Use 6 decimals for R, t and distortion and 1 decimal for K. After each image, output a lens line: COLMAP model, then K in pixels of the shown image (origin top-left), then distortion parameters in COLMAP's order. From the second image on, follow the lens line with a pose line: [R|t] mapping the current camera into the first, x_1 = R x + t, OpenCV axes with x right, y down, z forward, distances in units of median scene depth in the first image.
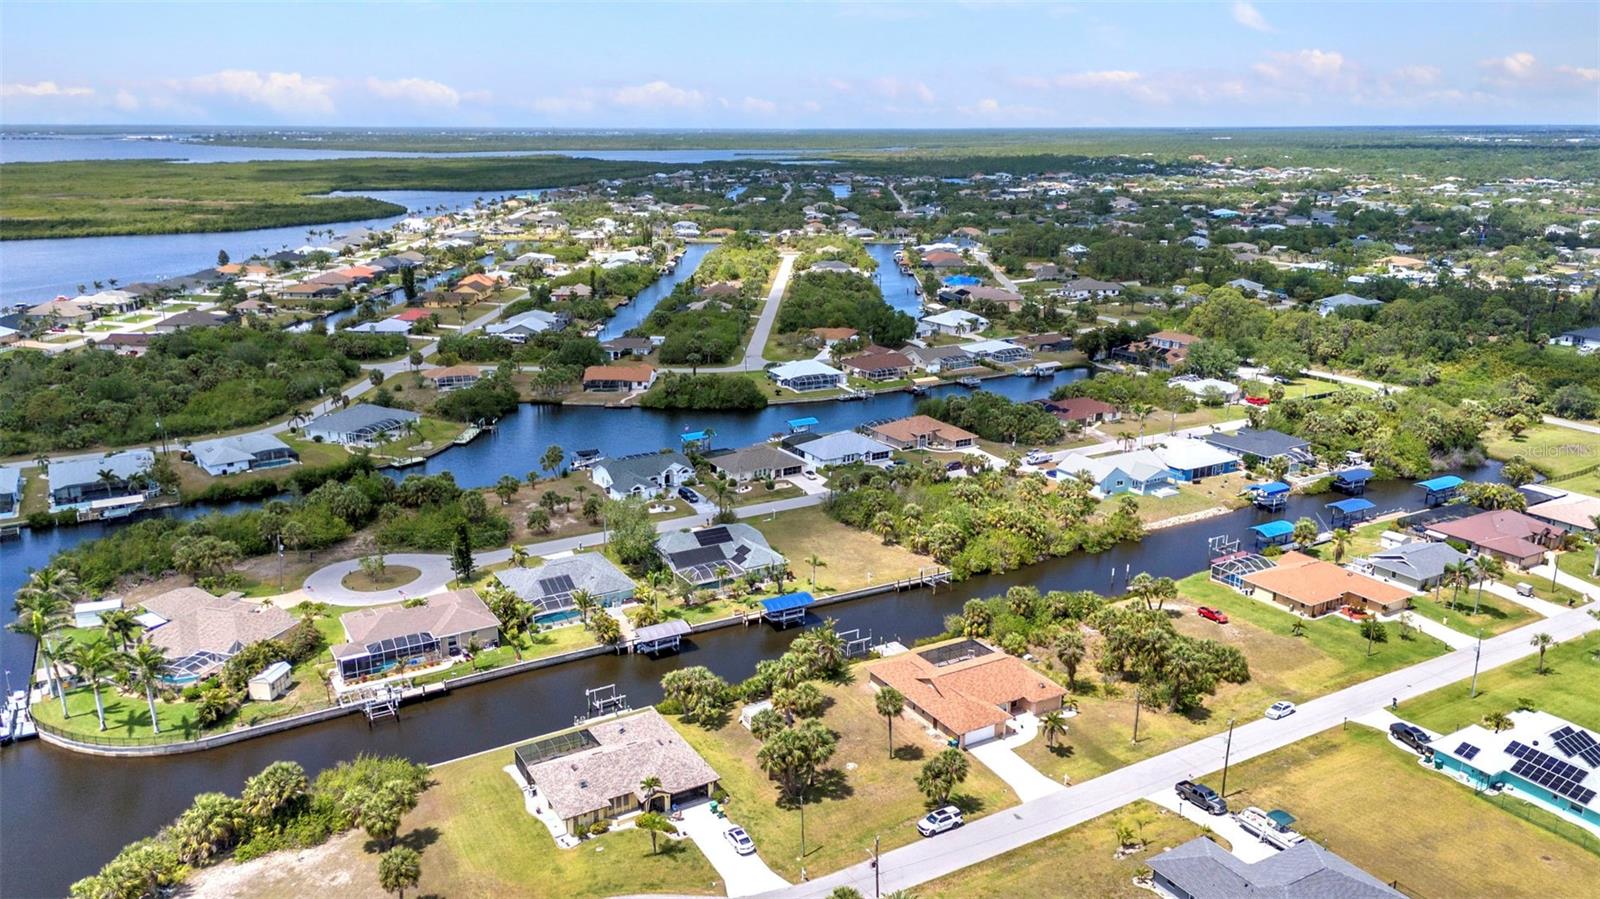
lens RADIAL K [[1172.5, 0, 800.0], [0, 1172.5, 449.5], [0, 0, 1]] dist [0.081004, -0.079245]
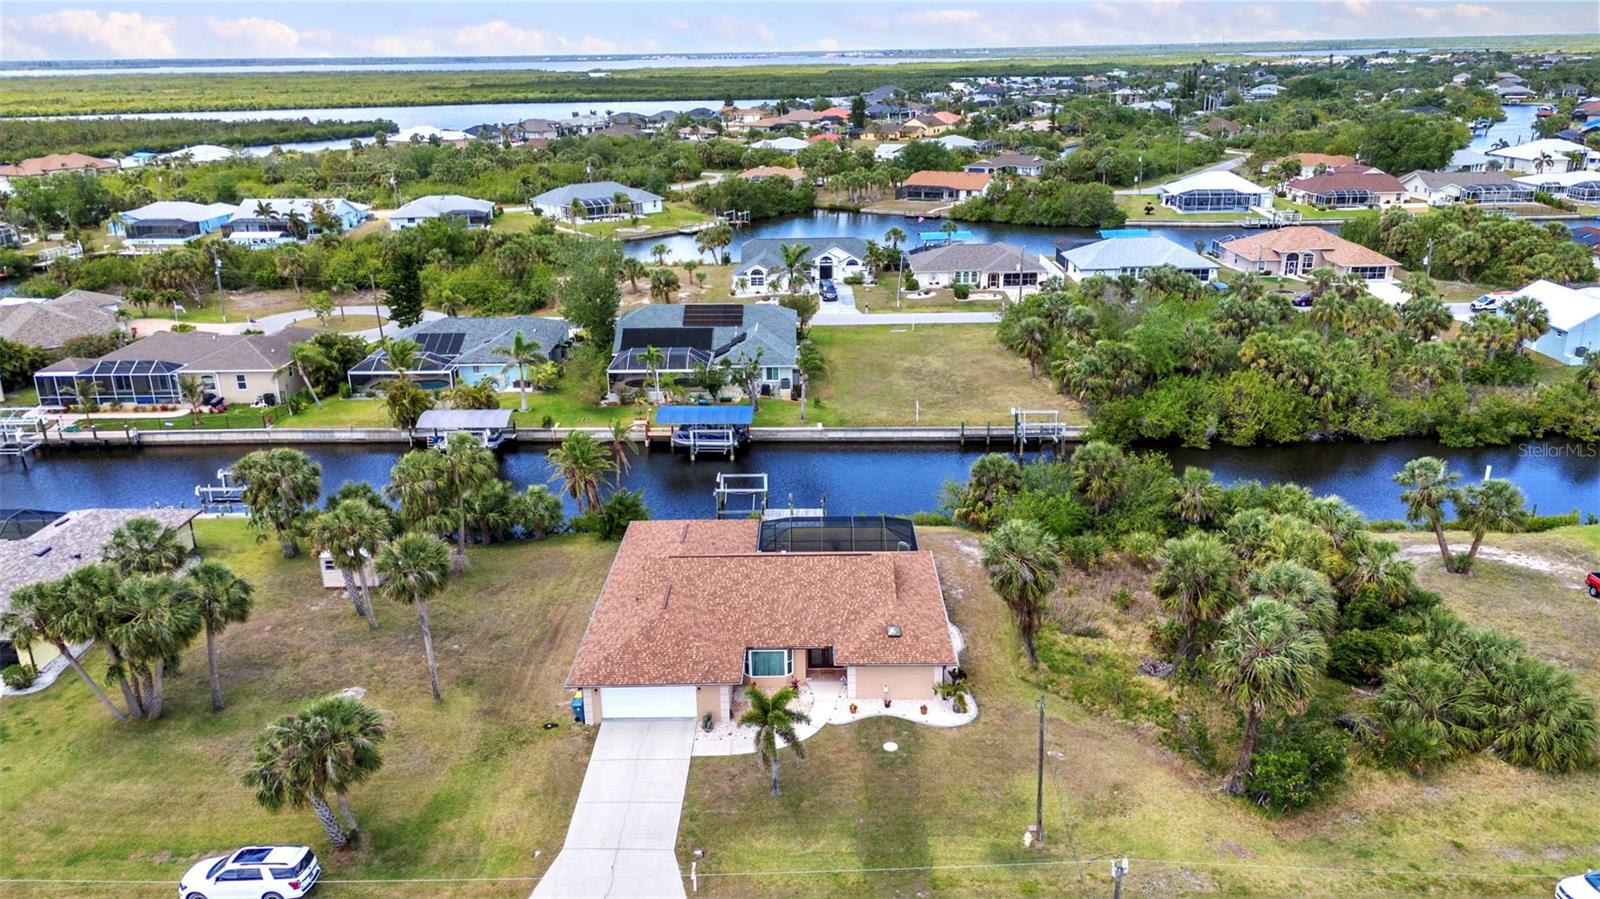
lens RADIAL K [[1172.5, 0, 800.0], [0, 1172.5, 449.5], [0, 0, 1]] dist [0.081004, -0.079245]
pose [[0.858707, 0.149548, -0.490161, 0.234017], [-0.119282, 0.988530, 0.092631, 0.069257], [0.498392, -0.021075, 0.866696, 0.417403]]
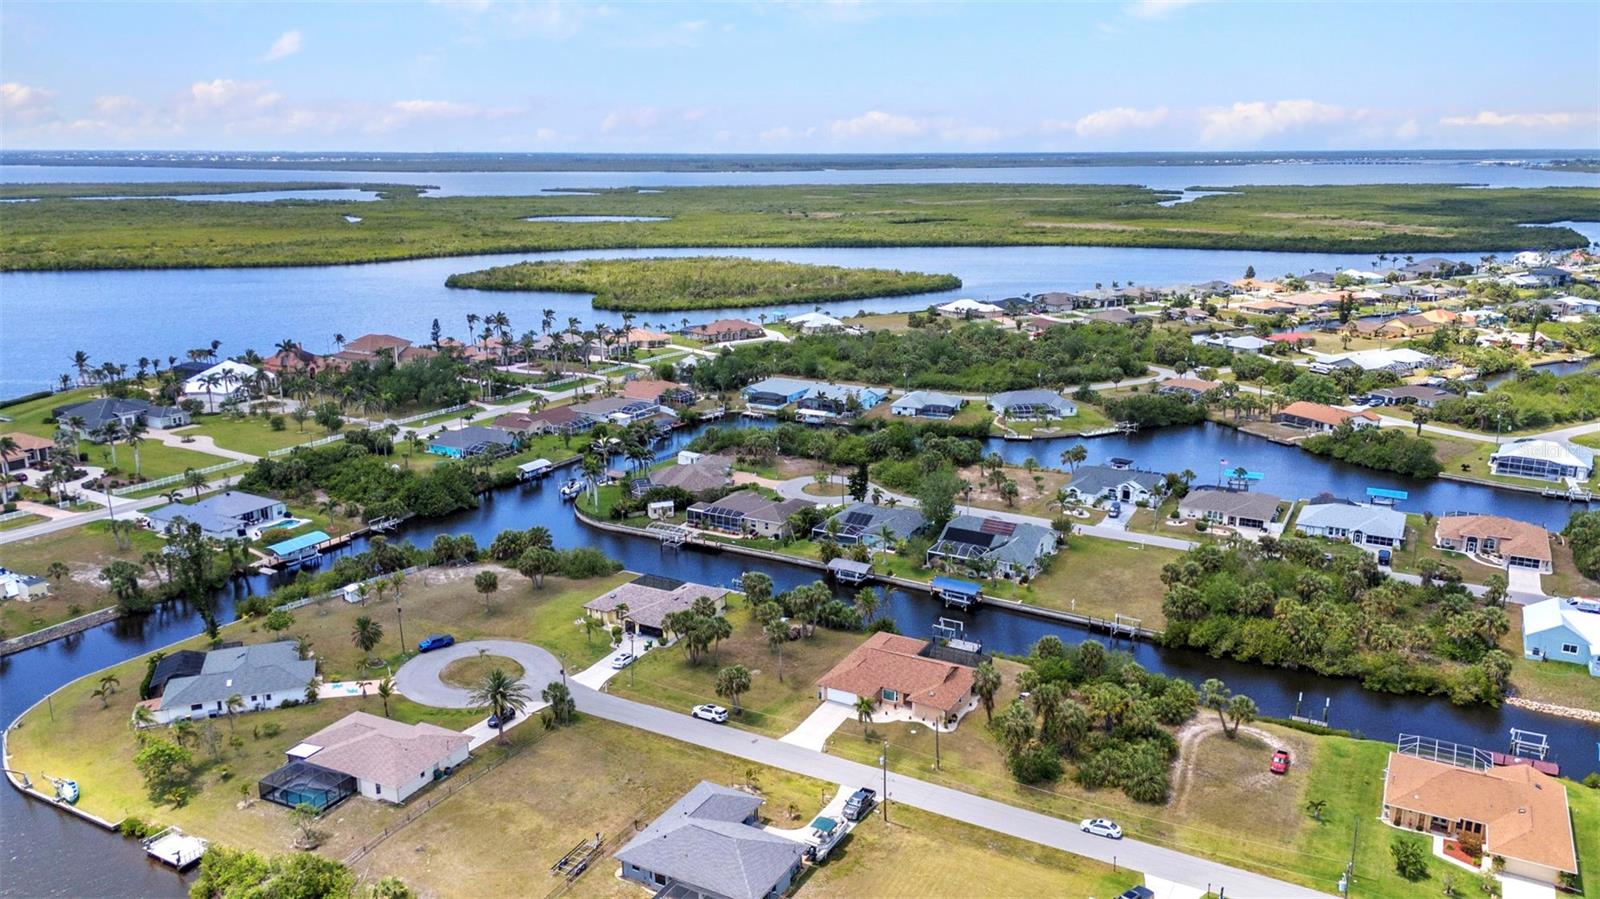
lens RADIAL K [[1172.5, 0, 800.0], [0, 1172.5, 449.5], [0, 0, 1]] dist [0.081004, -0.079245]
pose [[0.511501, 0.212408, -0.832616, 0.628672], [-0.228530, 0.967697, 0.106476, -0.061457], [0.828336, 0.135815, 0.543519, 0.196207]]
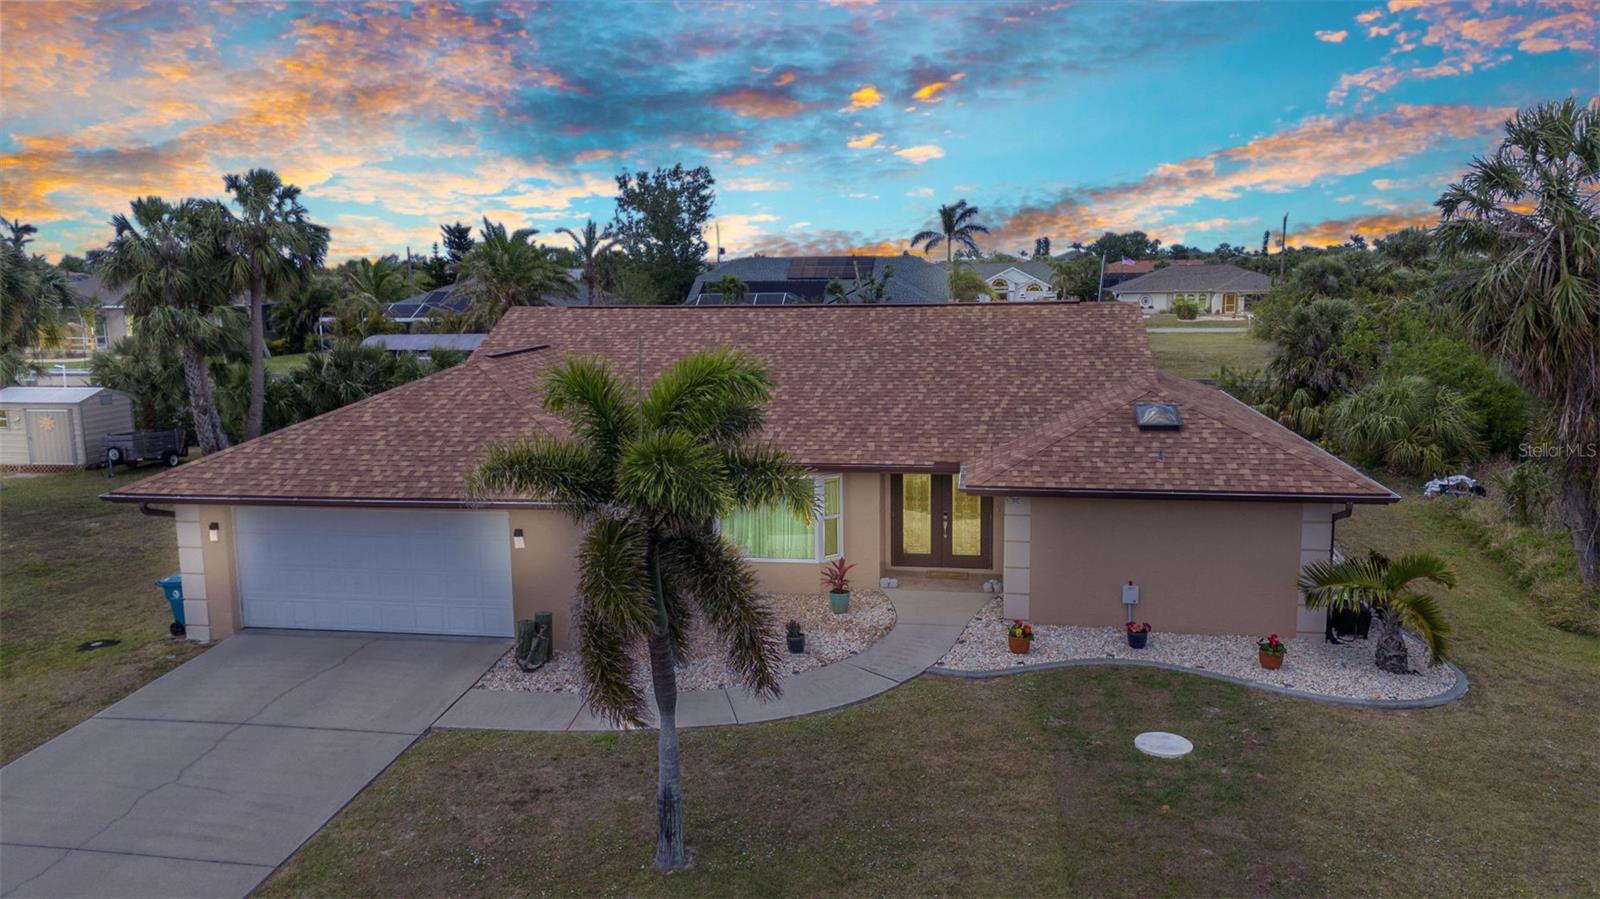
lens RADIAL K [[1176.9, 0, 799.7], [0, 1176.9, 445.7], [0, 0, 1]] dist [0.061911, -0.051910]
pose [[0.770215, 0.085938, -0.631969, 0.165248], [-0.155341, 0.986318, -0.055198, 0.139555], [0.618578, 0.140685, 0.773026, 0.569630]]
